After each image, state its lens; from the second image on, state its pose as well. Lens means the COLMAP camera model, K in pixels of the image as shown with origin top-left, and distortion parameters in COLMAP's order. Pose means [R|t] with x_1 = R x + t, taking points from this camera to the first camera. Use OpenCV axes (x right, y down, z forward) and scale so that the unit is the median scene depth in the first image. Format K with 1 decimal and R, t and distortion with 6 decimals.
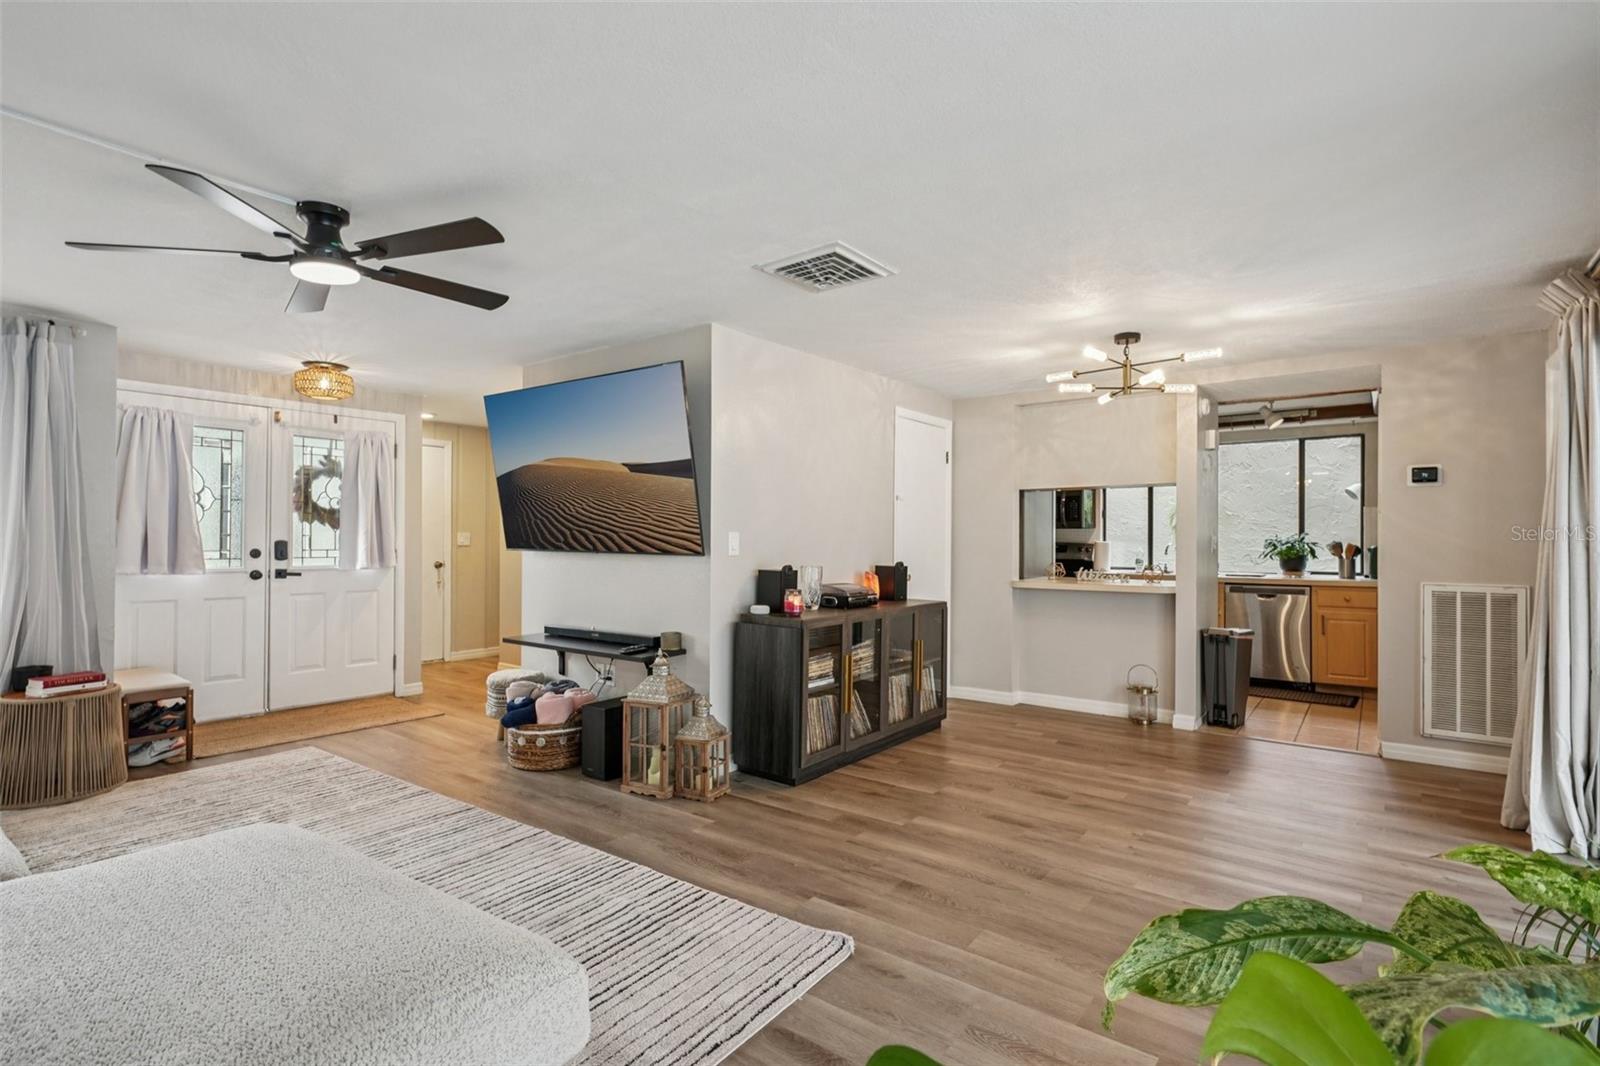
lens RADIAL K [[767.3, 0, 801.5], [0, 767.3, 530.0], [0, 0, 1]] dist [0.000979, 0.001745]
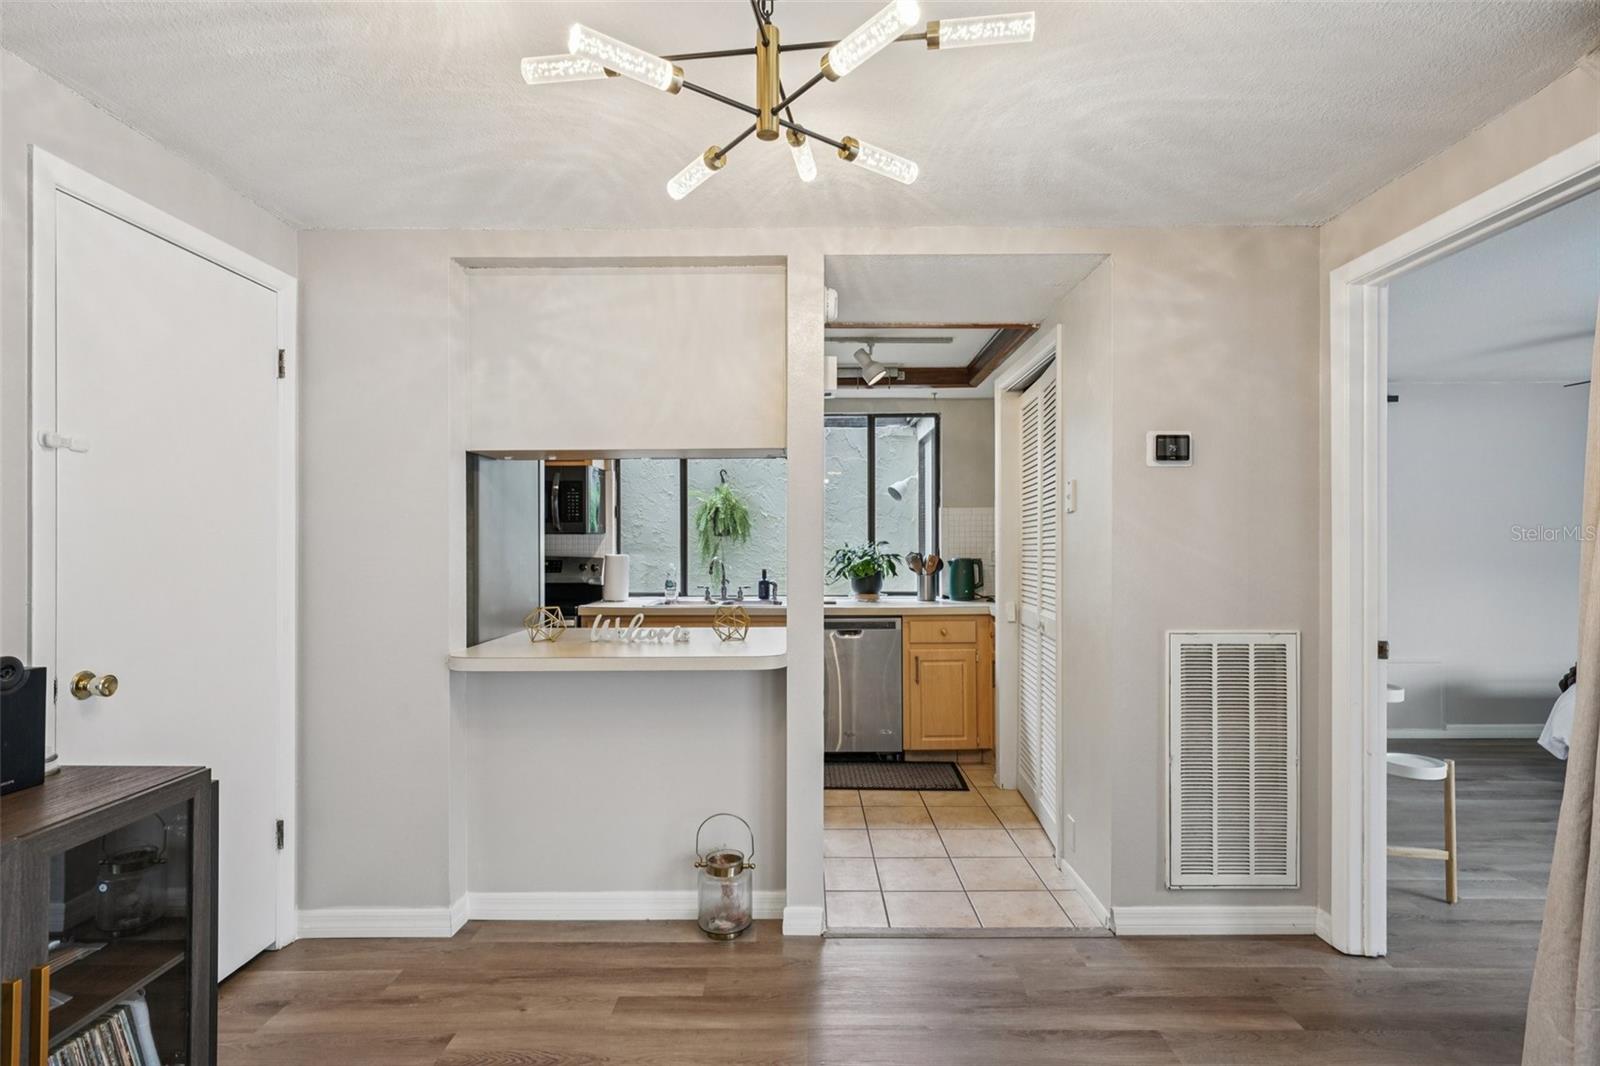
lens RADIAL K [[775.2, 0, 807.4], [0, 775.2, 532.6], [0, 0, 1]] dist [0.002113, 0.000322]
pose [[0.795575, 0.000713, 0.605854, 0.159550], [-0.000612, 1.000000, -0.000373, -0.004185], [-0.605854, -0.000074, 0.795576, 0.490444]]
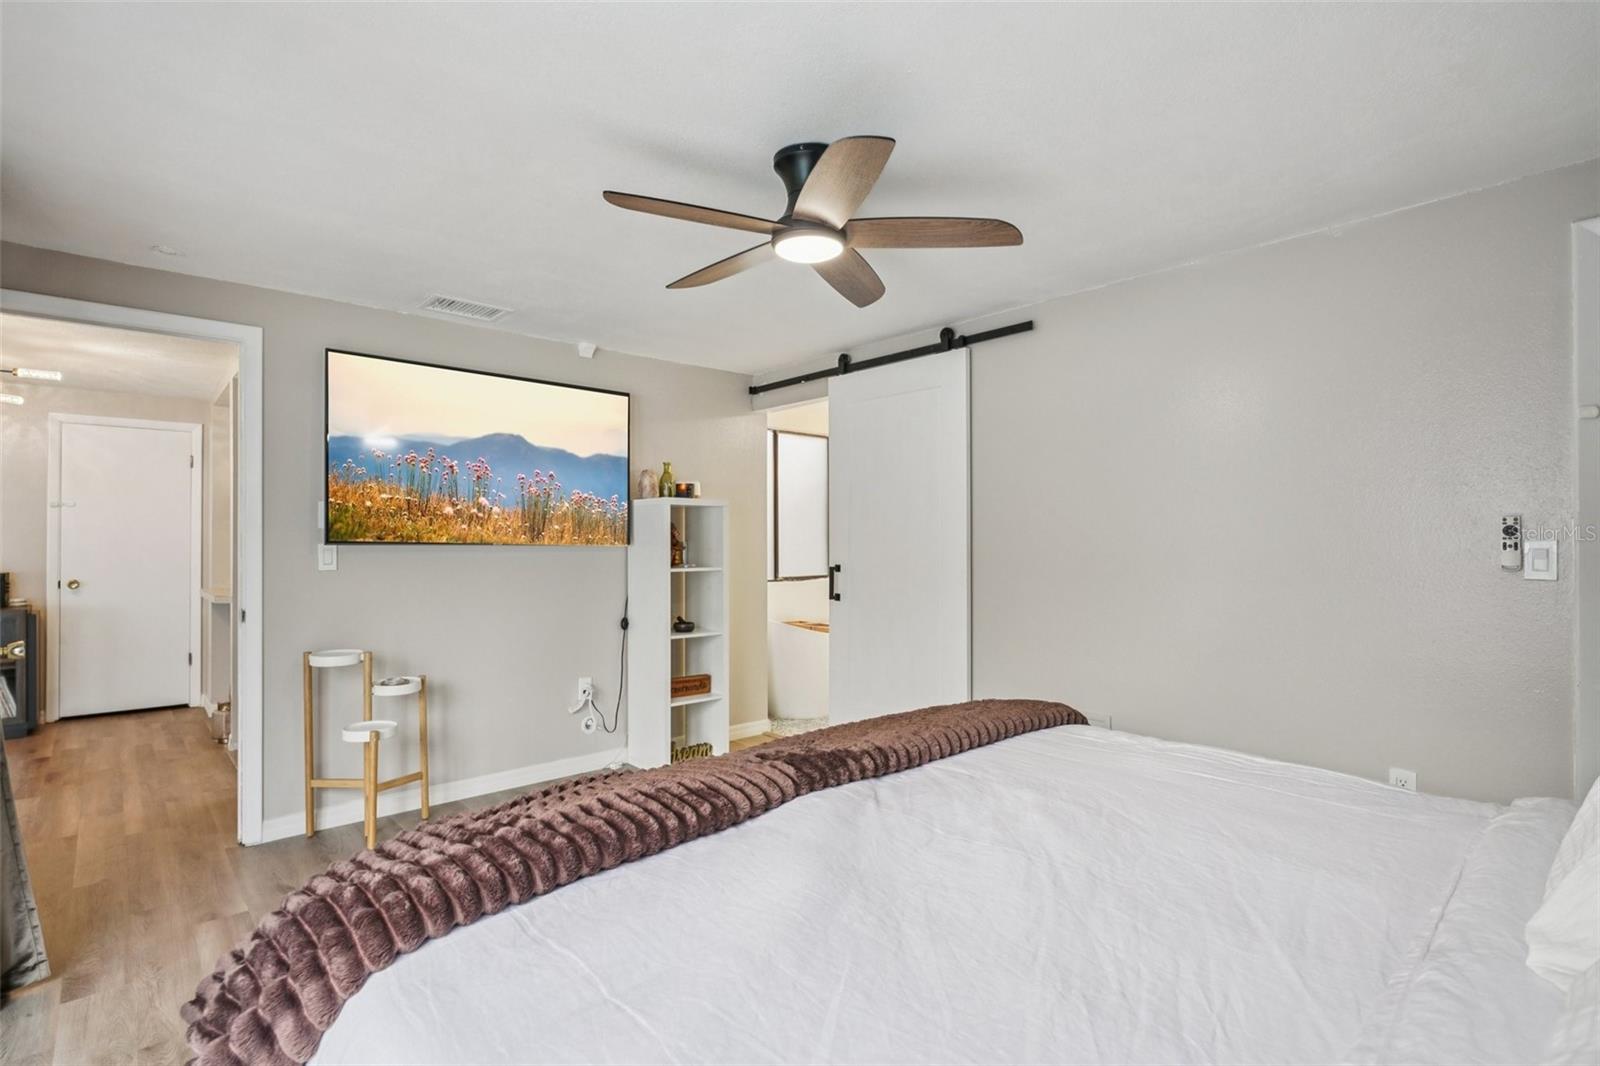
lens RADIAL K [[767.3, 0, 801.5], [0, 767.3, 530.0], [0, 0, 1]] dist [0.000979, 0.001745]
pose [[0.982164, -0.003672, -0.187989, 1.116744], [0.003430, 0.999993, -0.001617, -0.003665], [0.187994, 0.000943, 0.982170, 0.180483]]
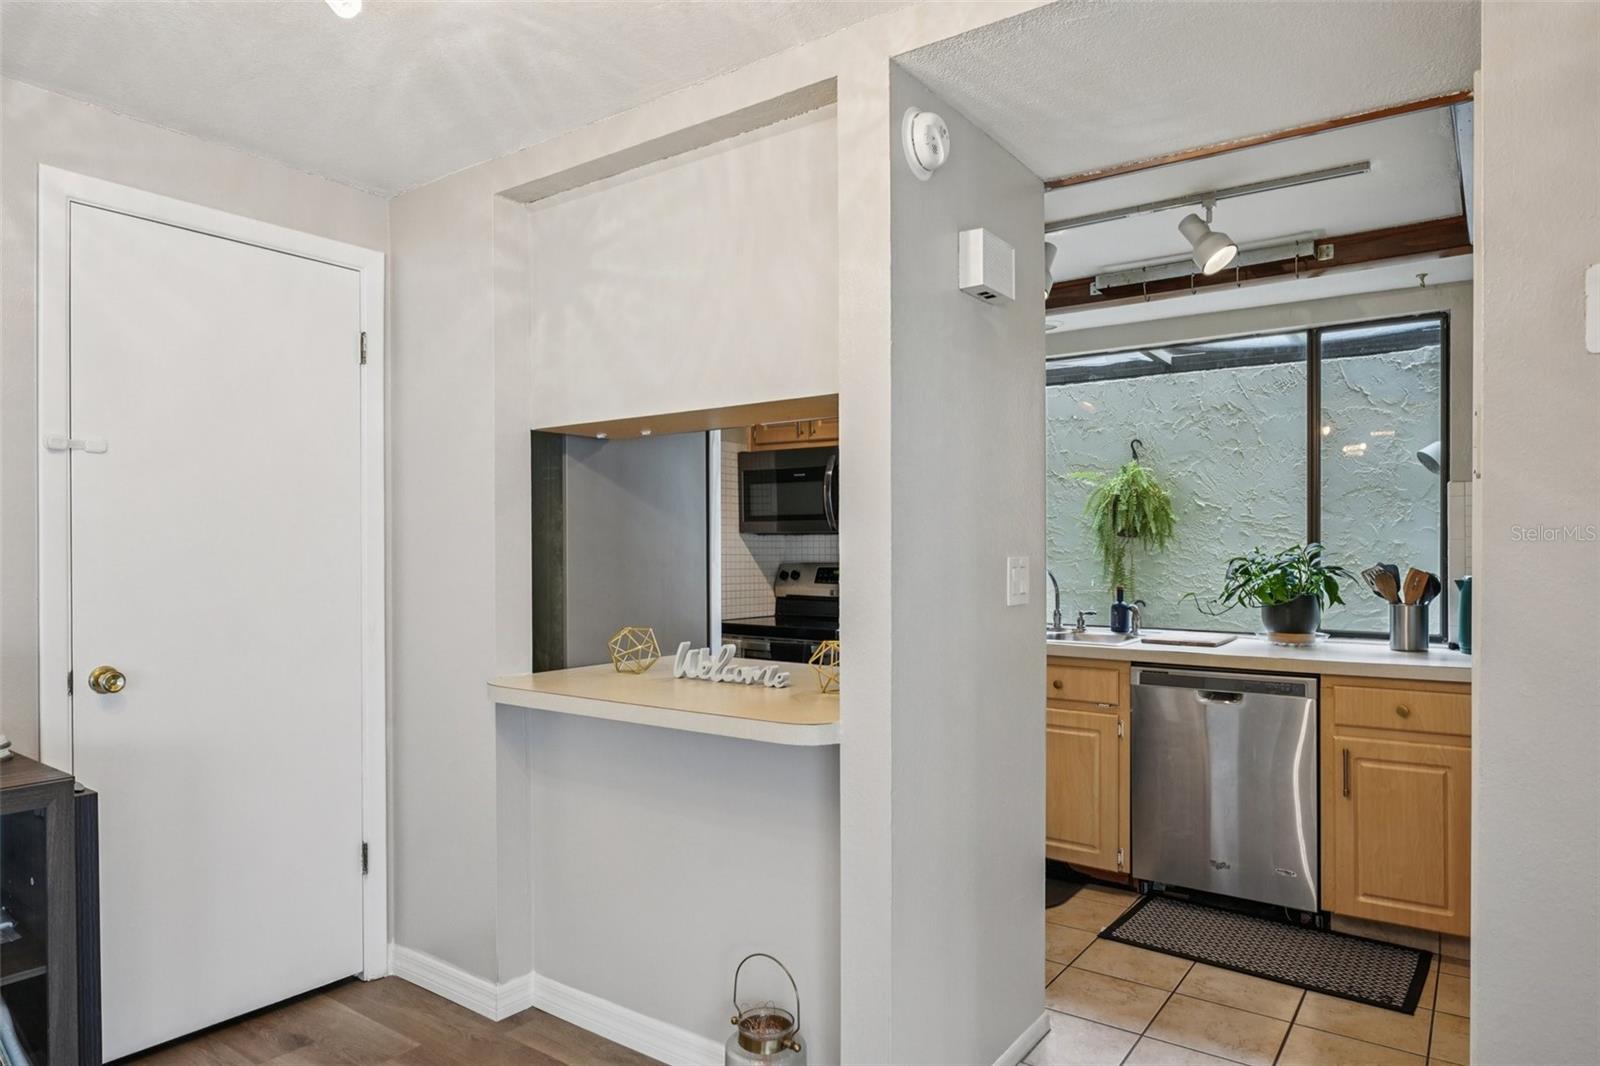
lens RADIAL K [[972.7, 0, 805.1], [0, 972.7, 542.1], [0, 0, 1]] dist [-0.011621, -0.000353]
pose [[0.999602, -0.003731, 0.027963, 0.386296], [0.003590, 0.999981, 0.005092, -0.000542], [-0.027982, -0.004989, 0.999596, 0.507355]]
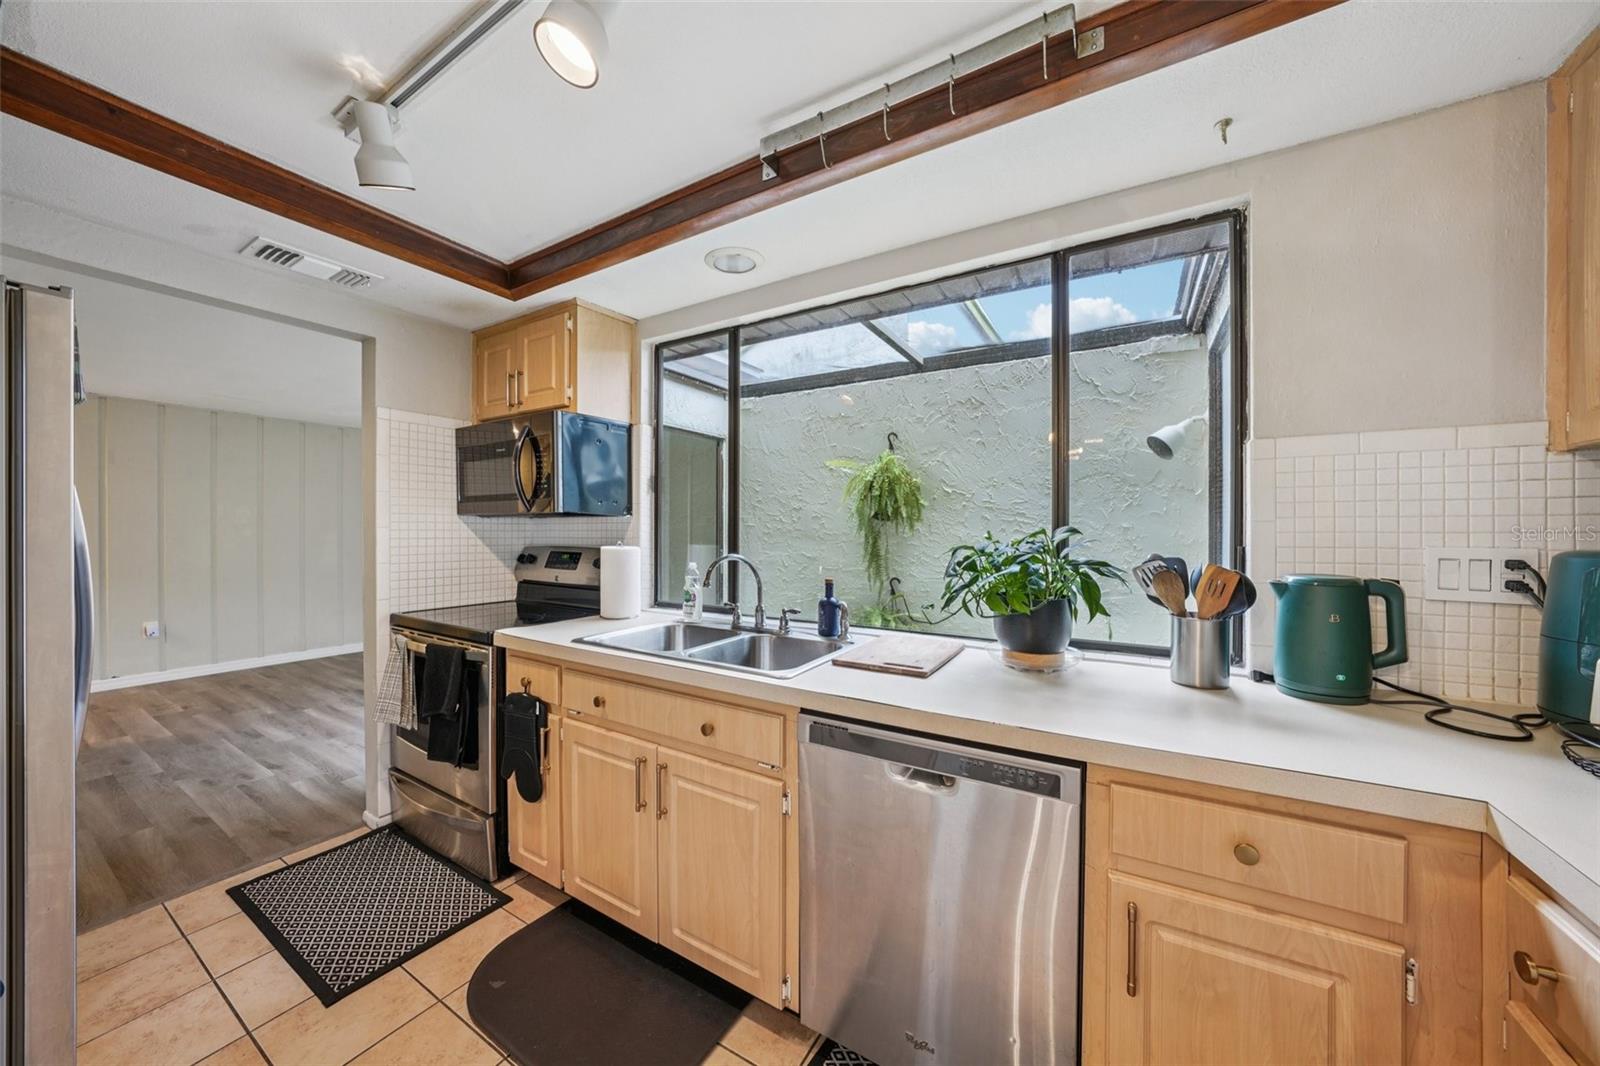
lens RADIAL K [[545.2, 0, 803.1], [0, 545.2, 529.2], [0, 0, 1]] dist [-0.020578, 0.000243]
pose [[0.994115, -0.002815, 0.108292, 0.576056], [0.001517, 0.999926, 0.012064, 0.002448], [-0.108318, -0.011829, 0.994046, 0.870332]]
